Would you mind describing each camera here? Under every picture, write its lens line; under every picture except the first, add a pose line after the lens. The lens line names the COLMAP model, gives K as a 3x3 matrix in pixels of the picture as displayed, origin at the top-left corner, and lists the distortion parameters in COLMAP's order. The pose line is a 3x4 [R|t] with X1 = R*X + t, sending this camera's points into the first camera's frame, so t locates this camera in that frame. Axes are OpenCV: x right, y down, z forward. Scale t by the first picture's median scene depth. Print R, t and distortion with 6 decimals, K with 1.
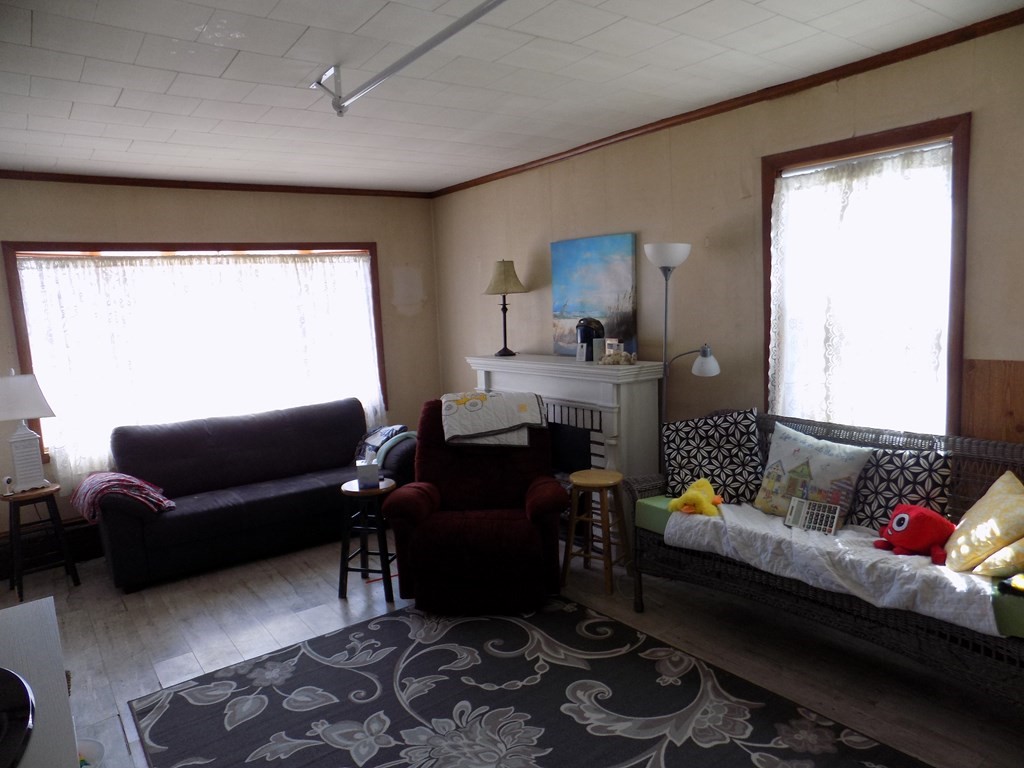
lens RADIAL K [[698.9, 0, 523.5], [0, 698.9, 378.9], [0, 0, 1]] dist [-0.080537, 0.092524]
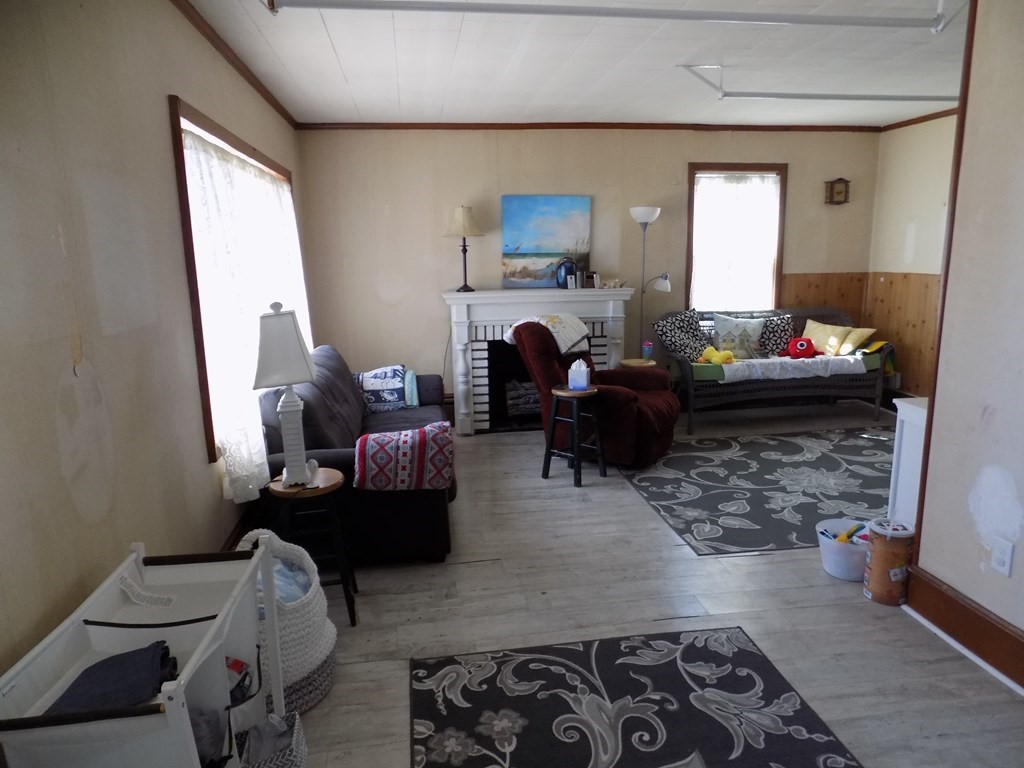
lens RADIAL K [[698.9, 0, 523.5], [0, 698.9, 378.9], [0, 0, 1]] dist [-0.080537, 0.092524]
pose [[0.469086, -0.120687, 0.874867, -1.493863], [0.098078, 0.991610, 0.084205, 0.031583], [-0.877690, 0.046306, 0.476987, 0.587281]]
